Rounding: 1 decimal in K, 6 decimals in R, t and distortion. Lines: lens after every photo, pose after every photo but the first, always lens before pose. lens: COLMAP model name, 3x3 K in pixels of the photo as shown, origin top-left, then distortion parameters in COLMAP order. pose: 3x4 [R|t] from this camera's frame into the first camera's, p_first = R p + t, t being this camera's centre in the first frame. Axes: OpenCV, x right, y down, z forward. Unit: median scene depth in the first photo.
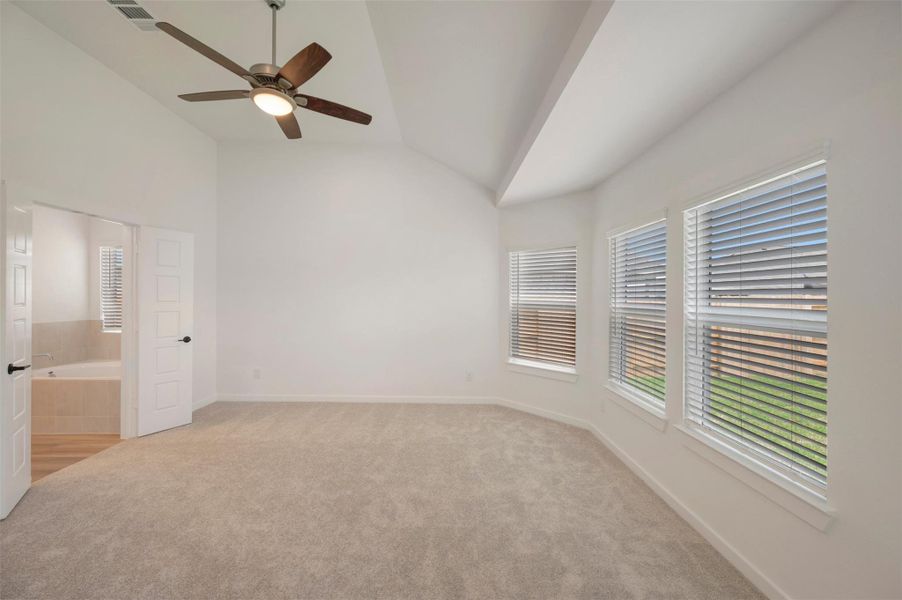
lens RADIAL K [[362.3, 0, 451.2], [0, 362.3, 291.3], [0, 0, 1]] dist [0.001505, 0.000059]
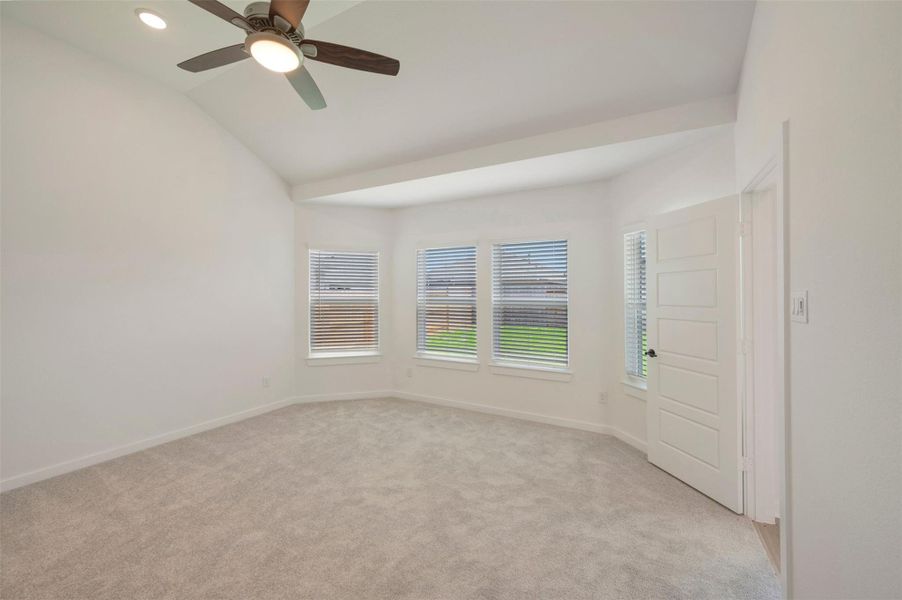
lens RADIAL K [[362.3, 0, 451.2], [0, 362.3, 291.3], [0, 0, 1]] dist [0.001505, 0.000059]
pose [[0.503586, -0.013977, 0.863832, -0.683243], [0.004601, 0.999898, 0.013496, -0.003606], [-0.863933, -0.002822, 0.503599, 0.198354]]
